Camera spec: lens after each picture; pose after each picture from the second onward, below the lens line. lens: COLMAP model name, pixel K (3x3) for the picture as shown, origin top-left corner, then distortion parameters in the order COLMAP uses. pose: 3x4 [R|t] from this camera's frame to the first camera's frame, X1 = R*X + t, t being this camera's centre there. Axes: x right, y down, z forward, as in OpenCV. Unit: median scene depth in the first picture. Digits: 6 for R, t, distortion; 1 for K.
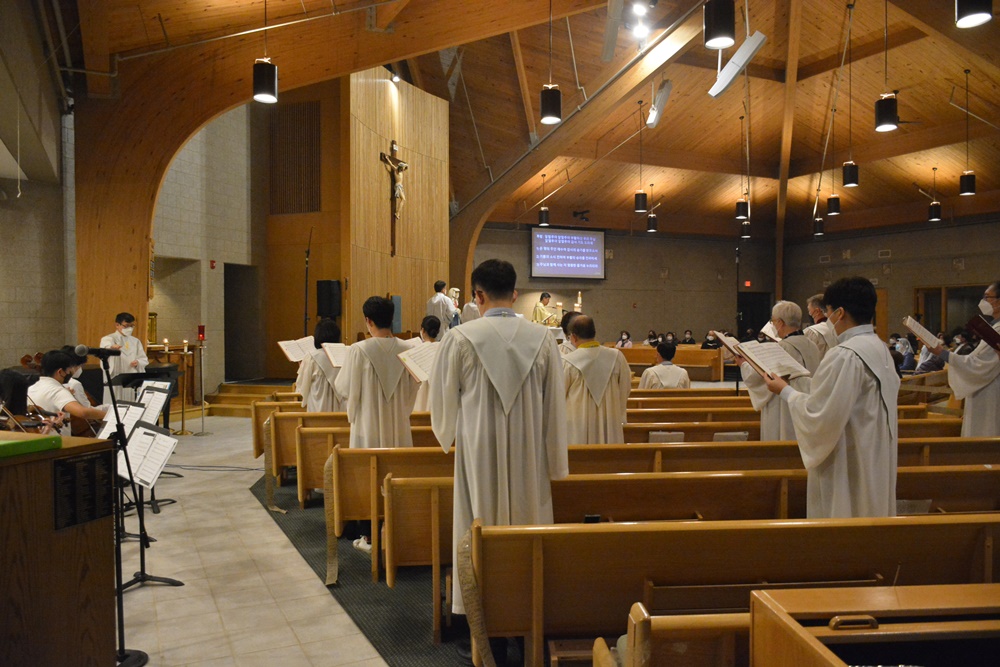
lens RADIAL K [[778.7, 0, 500.0], [0, 778.7, 333.5], [0, 0, 1]] dist [-0.004655, -0.000308]
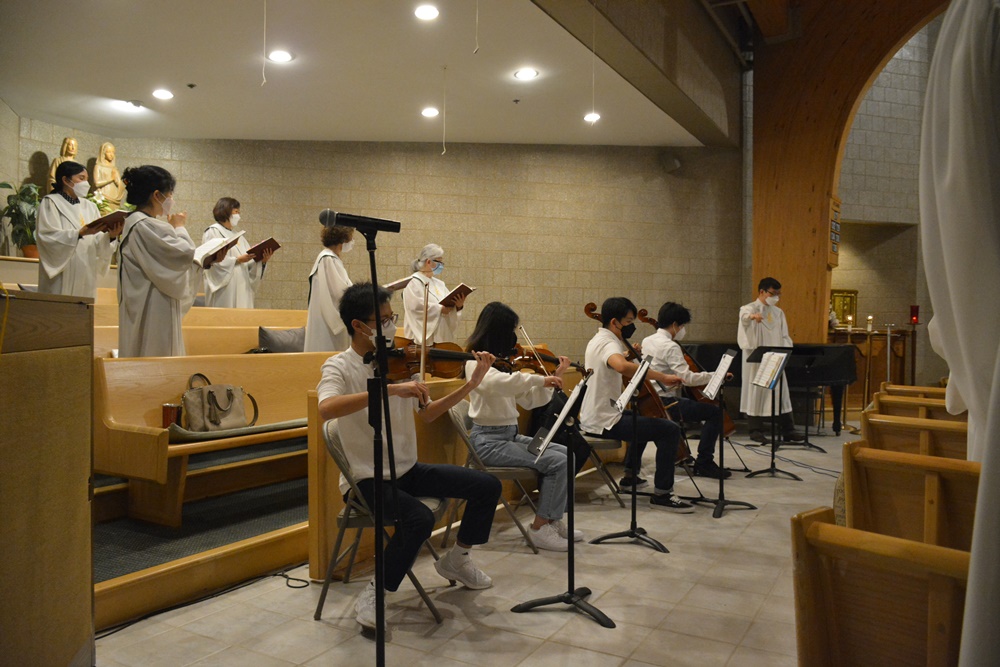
lens RADIAL K [[758.4, 0, 500.0], [0, 758.4, 333.5], [0, 0, 1]] dist [-0.016200, -0.003226]
pose [[0.560797, 0.011614, -0.827872, 0.023630], [-0.026168, 0.999651, -0.003702, 0.039734], [0.827540, 0.023740, 0.560905, 0.259656]]
